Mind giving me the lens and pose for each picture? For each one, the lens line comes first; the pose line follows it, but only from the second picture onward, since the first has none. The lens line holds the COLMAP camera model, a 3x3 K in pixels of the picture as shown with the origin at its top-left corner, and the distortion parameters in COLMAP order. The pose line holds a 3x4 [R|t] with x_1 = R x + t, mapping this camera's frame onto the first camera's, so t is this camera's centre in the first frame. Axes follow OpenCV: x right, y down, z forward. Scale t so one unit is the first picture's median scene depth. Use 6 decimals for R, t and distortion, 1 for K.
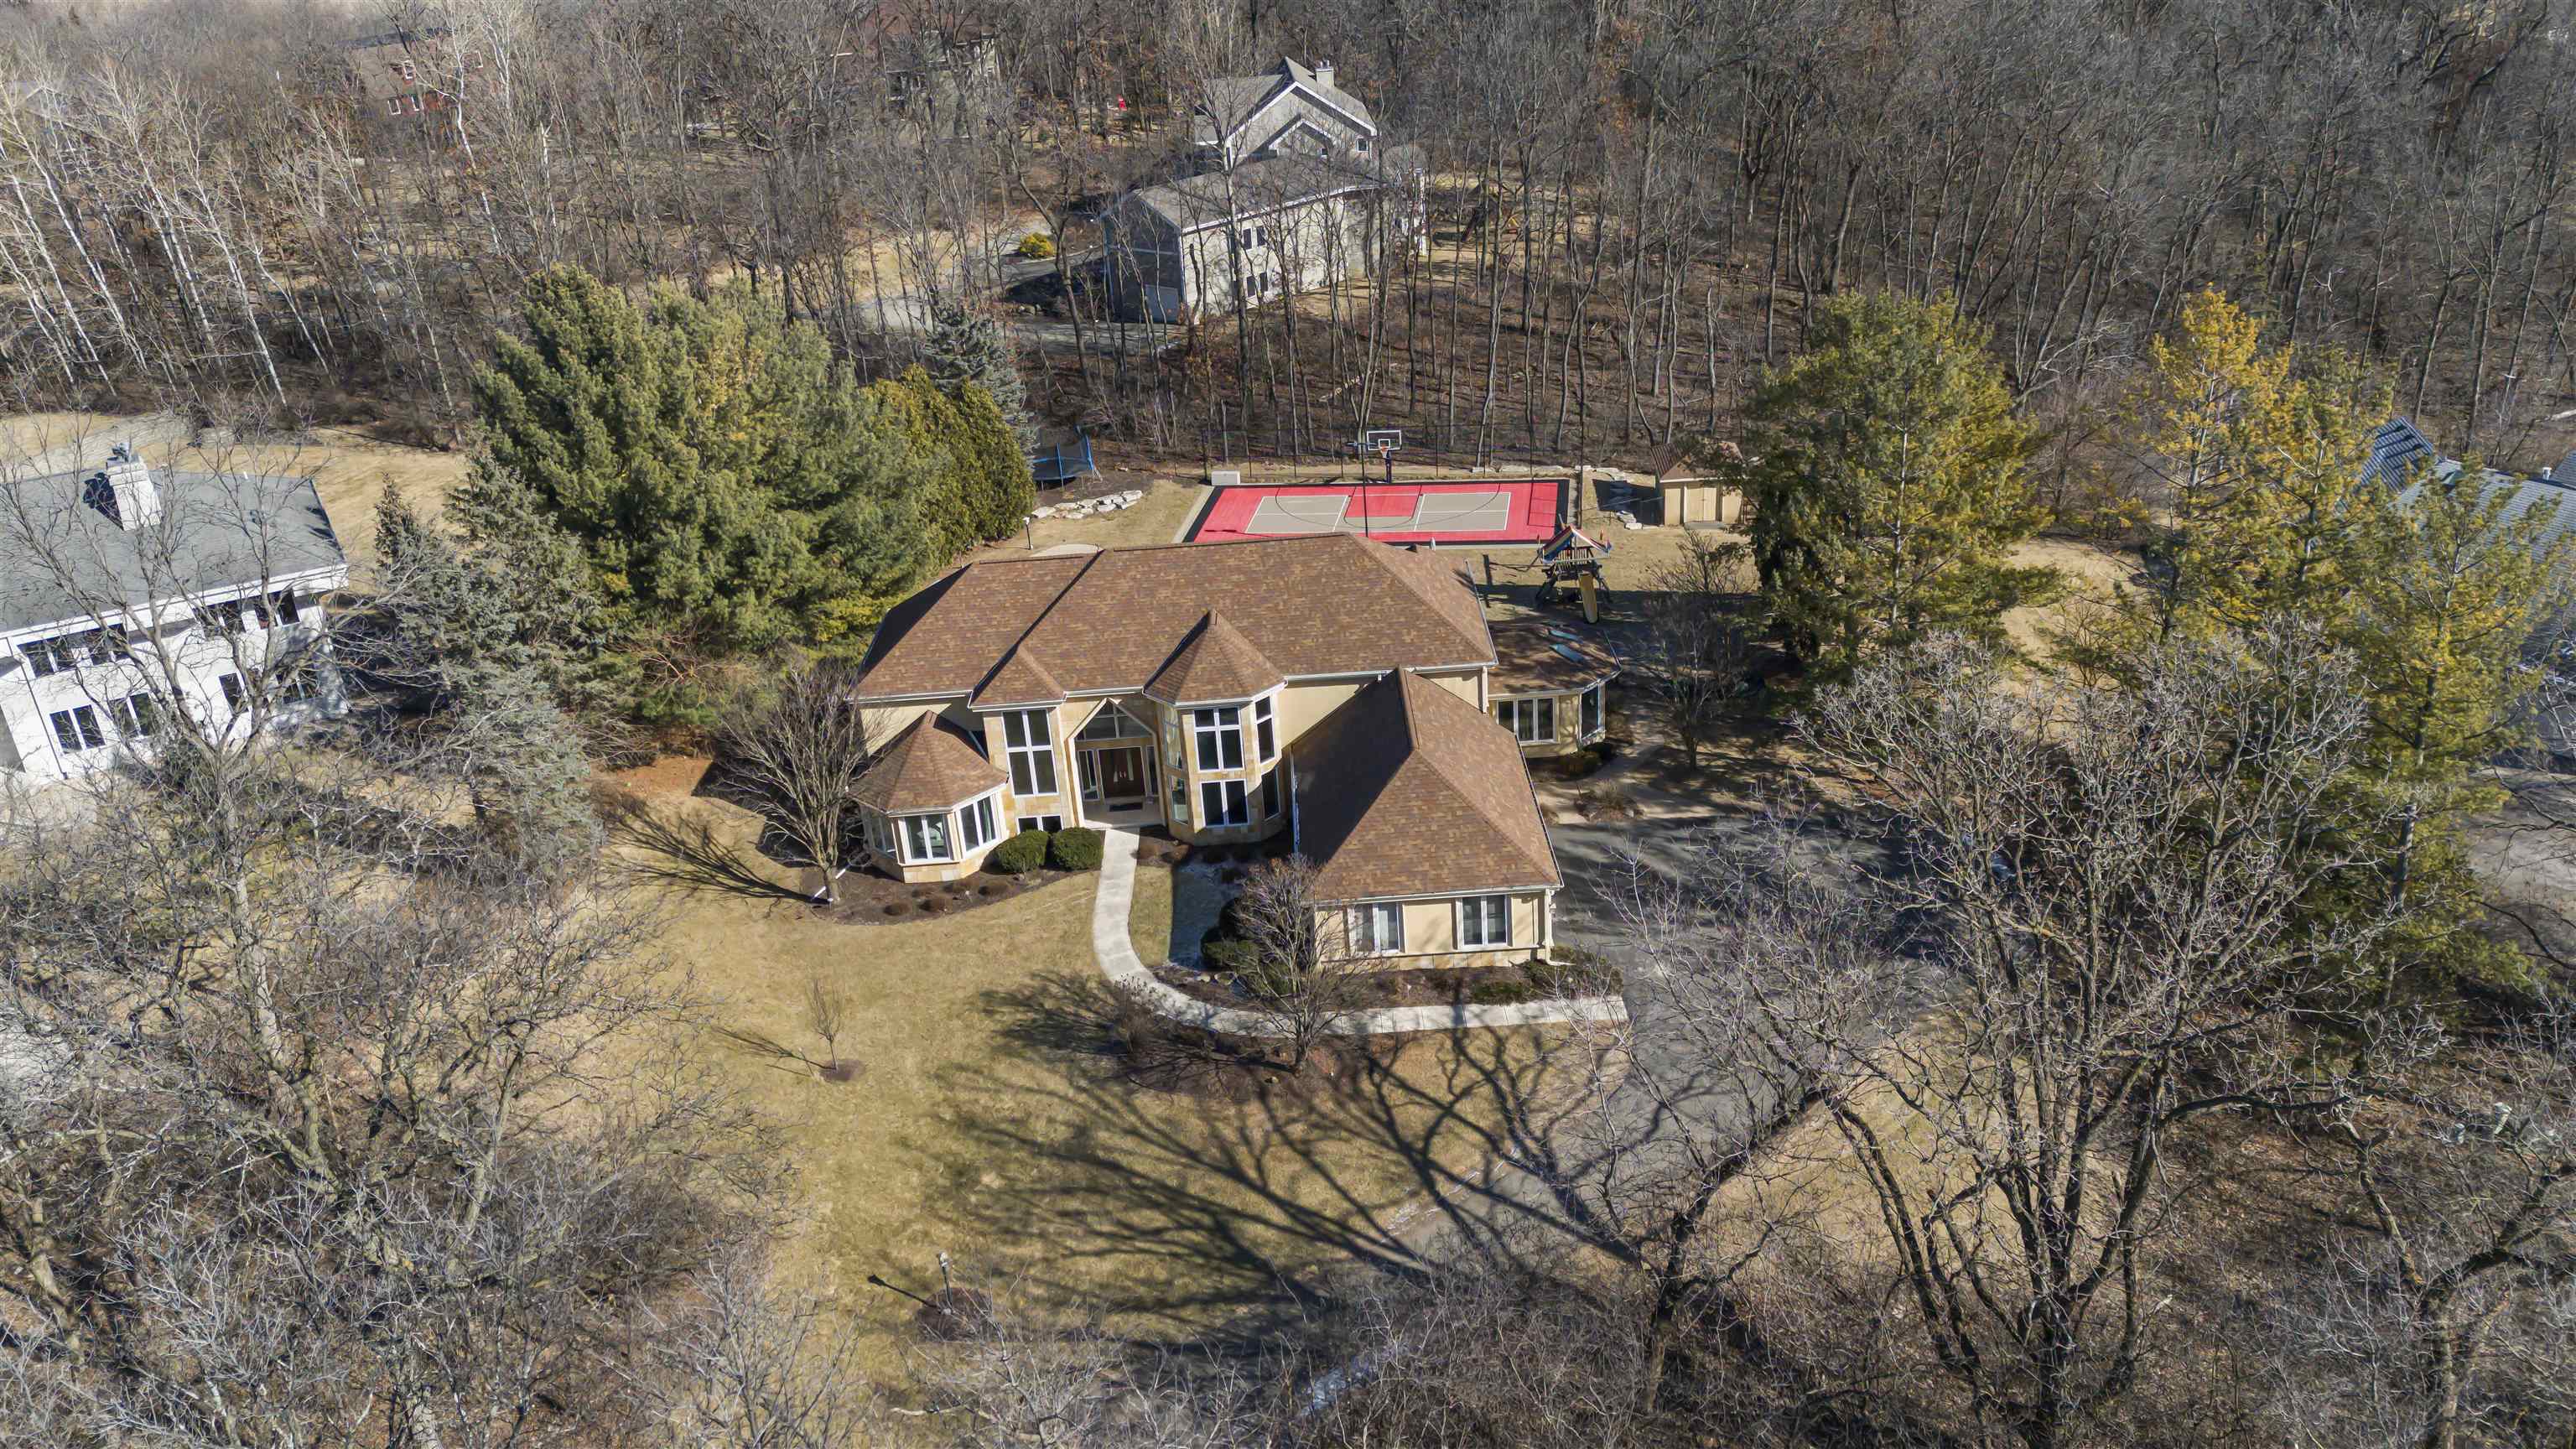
lens RADIAL K [[1866.4, 0, 1288.0], [0, 1866.4, 724.5], [0, 0, 1]] dist [0.116582, -0.138391]
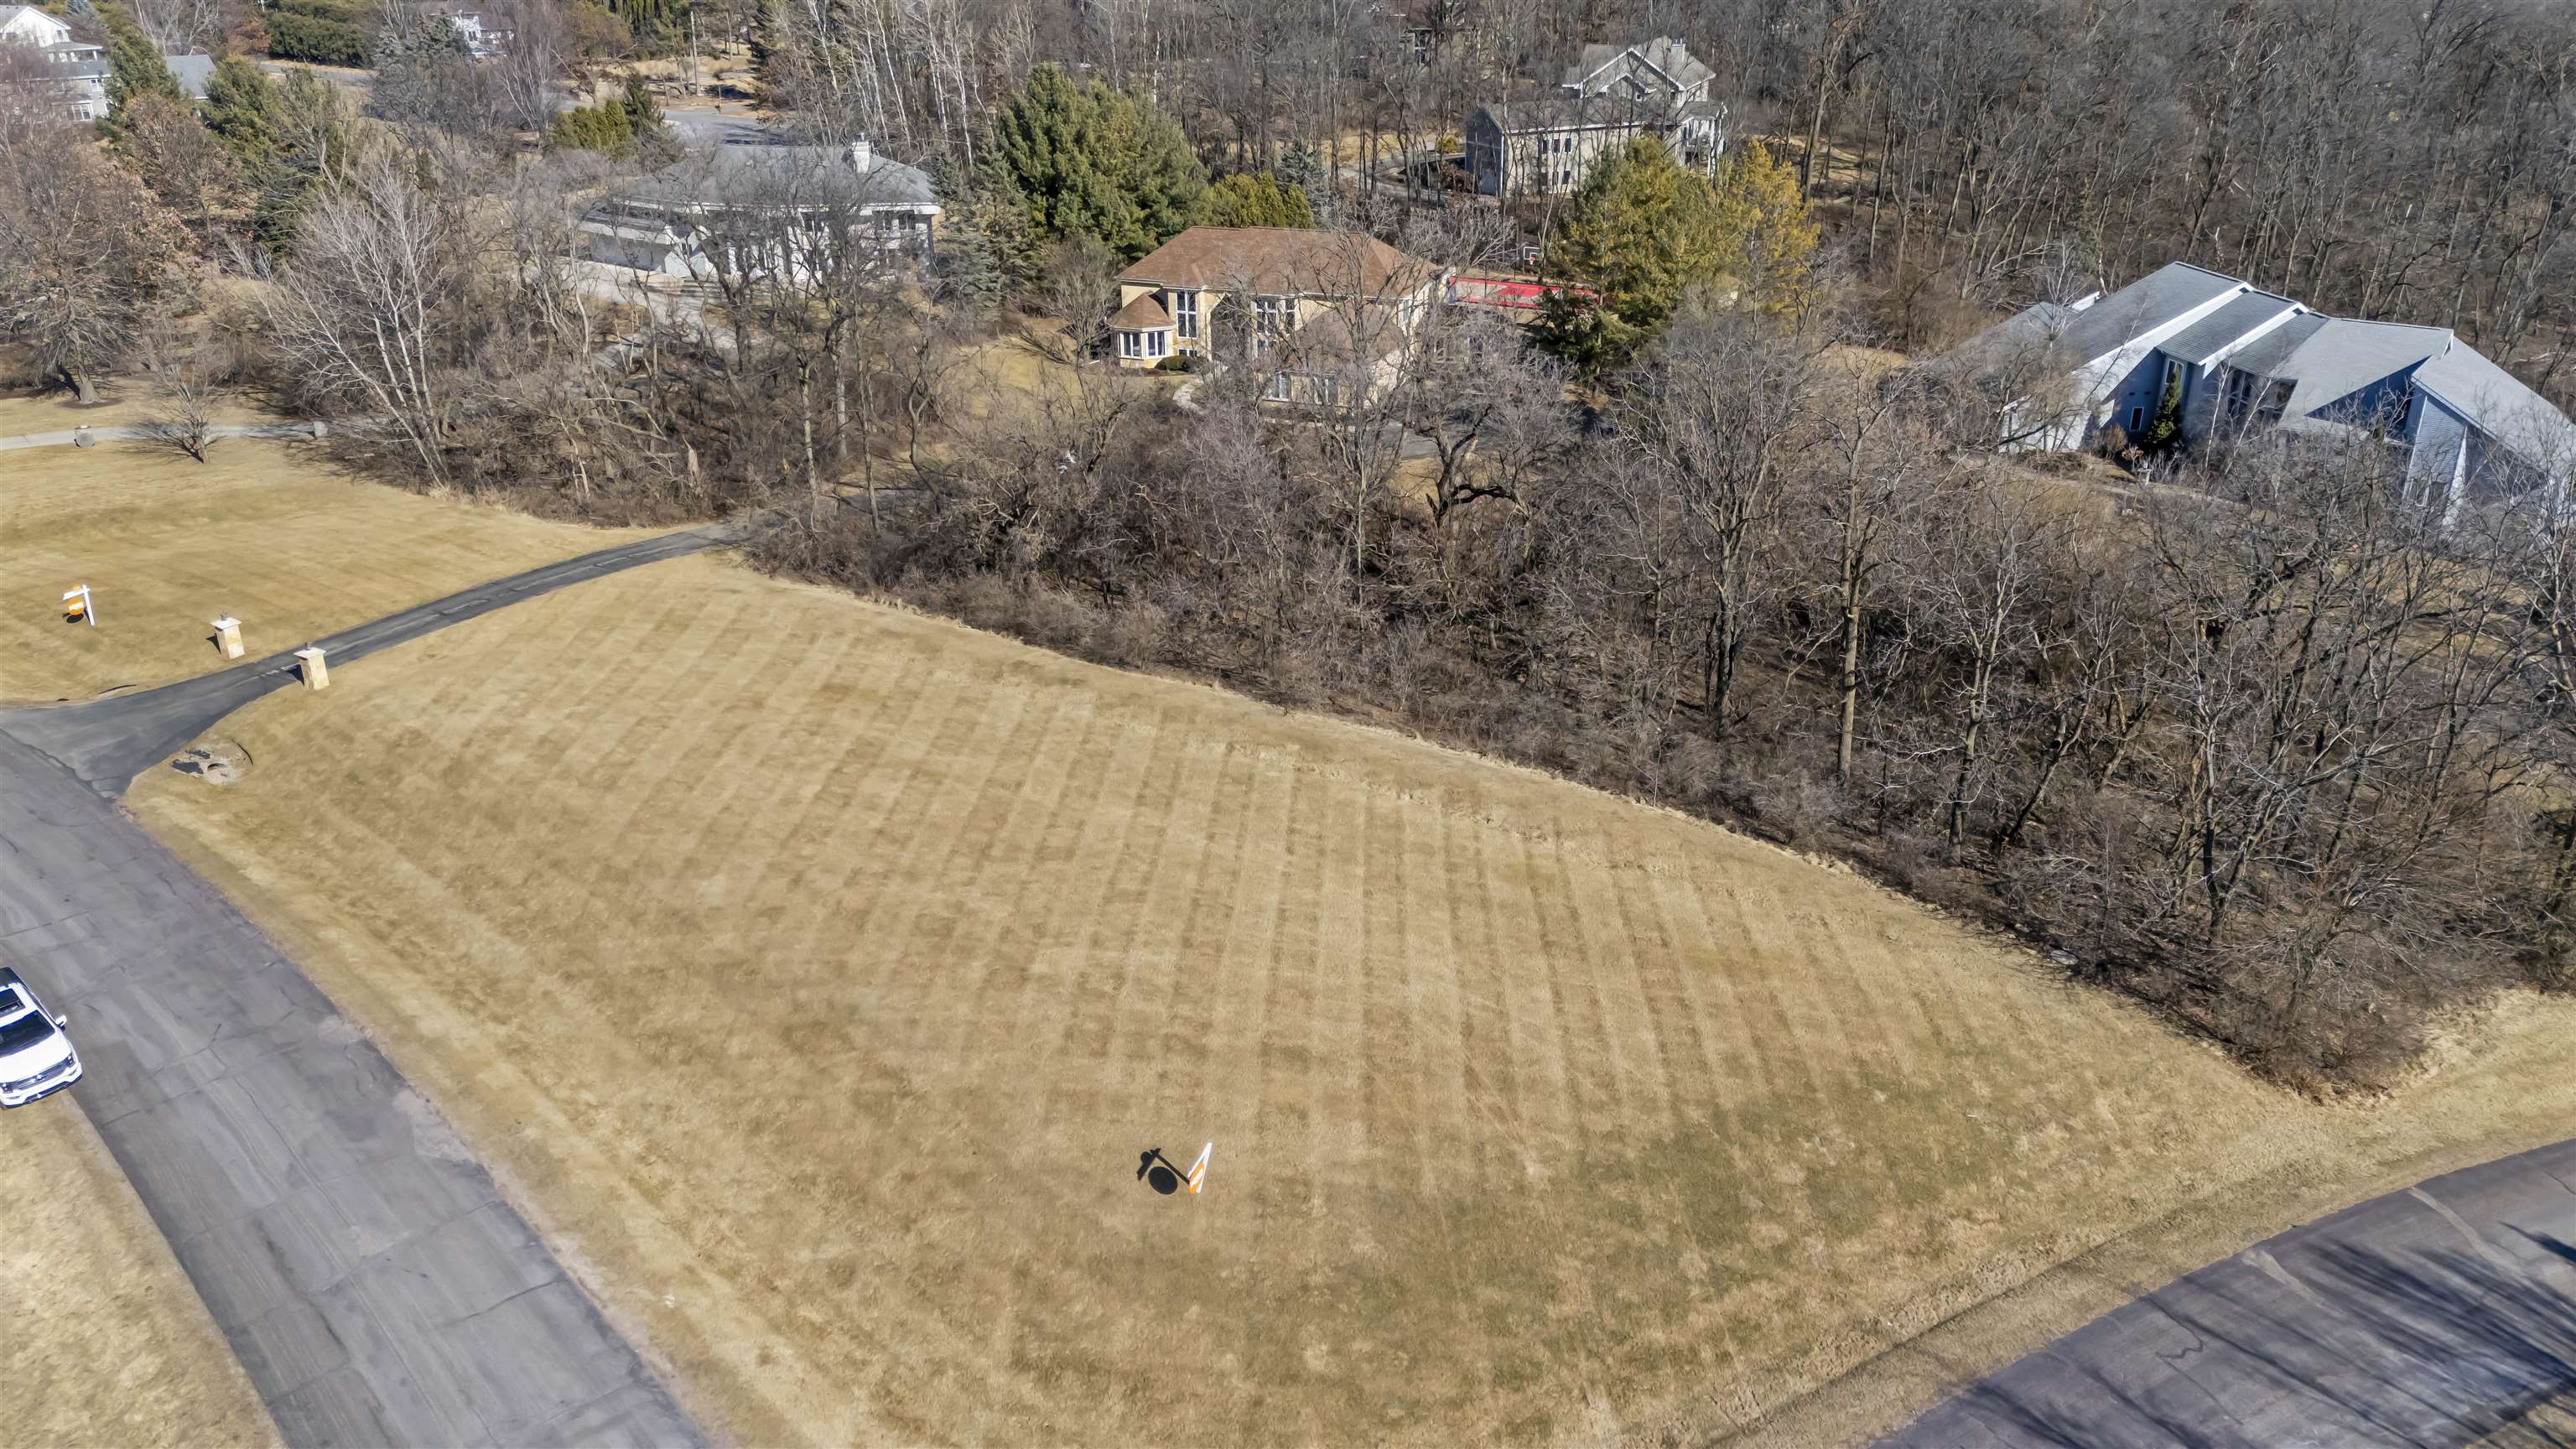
lens RADIAL K [[1852.7, 0, 1288.0], [0, 1852.7, 724.5], [0, 0, 1]] dist [0.117020, -0.182395]
pose [[0.918447, 0.210784, -0.334701, 0.767241], [-0.212049, 0.976695, 0.033211, 0.374419], [0.333901, 0.040470, 0.941739, -0.906849]]
